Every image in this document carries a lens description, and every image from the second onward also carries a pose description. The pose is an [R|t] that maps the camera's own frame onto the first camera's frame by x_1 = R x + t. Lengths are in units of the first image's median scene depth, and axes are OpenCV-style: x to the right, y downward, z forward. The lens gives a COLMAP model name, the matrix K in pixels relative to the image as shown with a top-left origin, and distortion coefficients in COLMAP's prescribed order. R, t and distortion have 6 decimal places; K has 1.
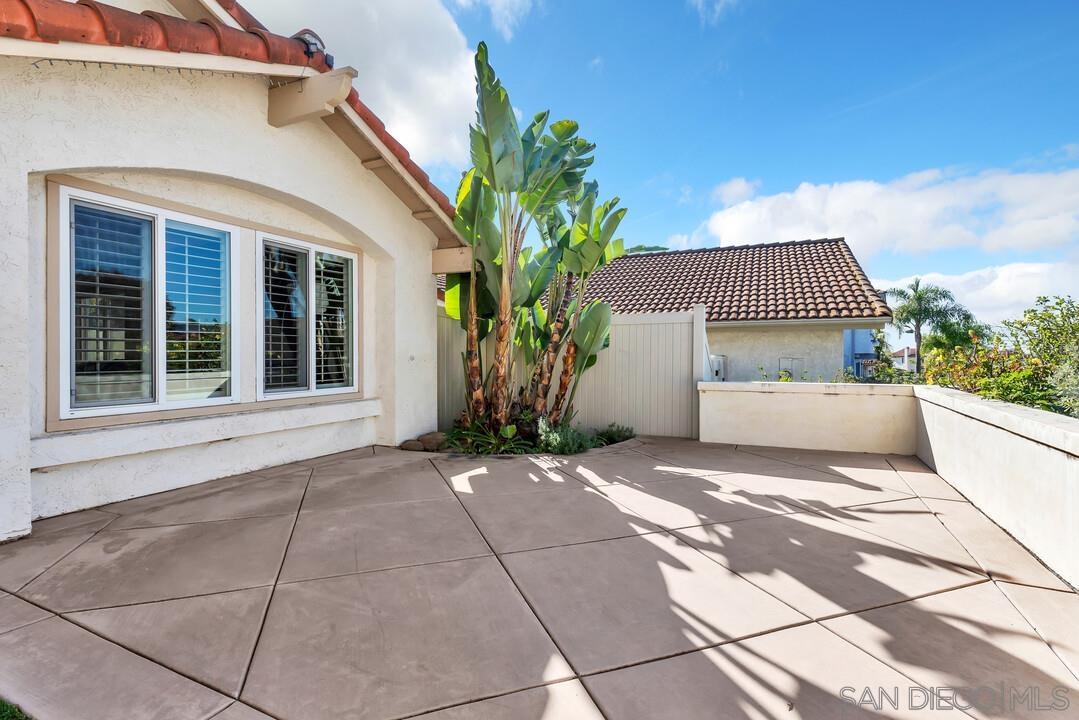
lens RADIAL K [[518.6, 0, 539.5], [0, 518.6, 360.0], [0, 0, 1]] dist [-0.000938, 0.000091]
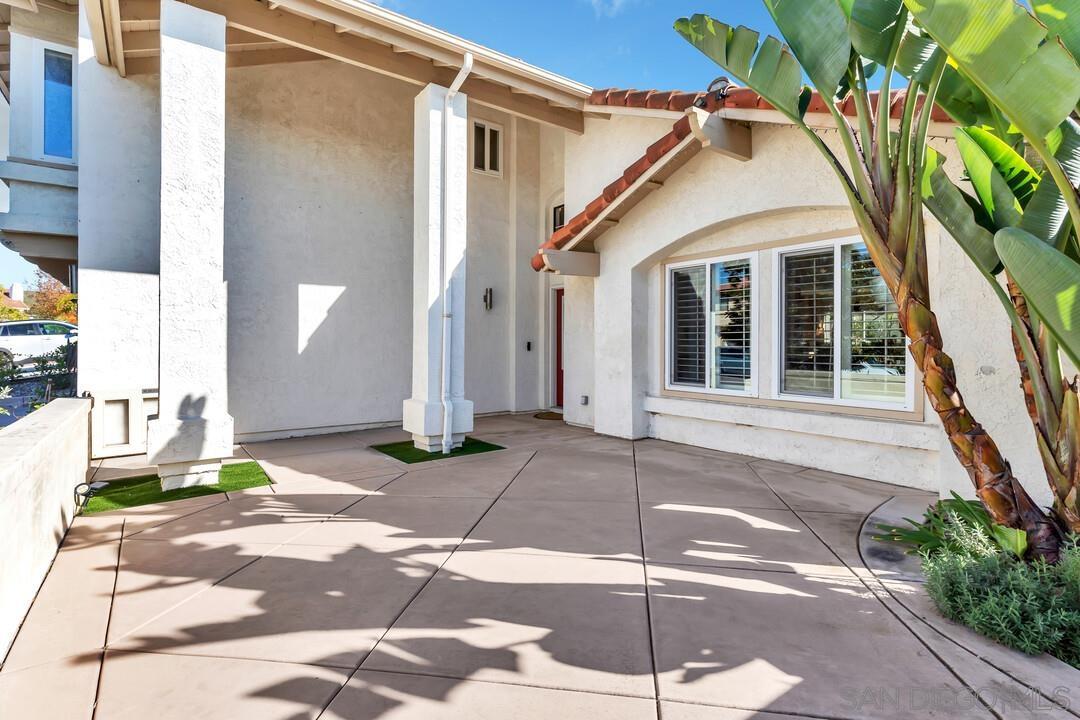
lens RADIAL K [[519.1, 0, 540.0], [0, 519.1, 360.0], [0, 0, 1]] dist [-0.000938, 0.000091]
pose [[-0.474724, 0.023913, -0.879810, 1.070333], [-0.014944, 0.999268, 0.035224, -0.059794], [0.880008, 0.029870, -0.474019, 1.686547]]
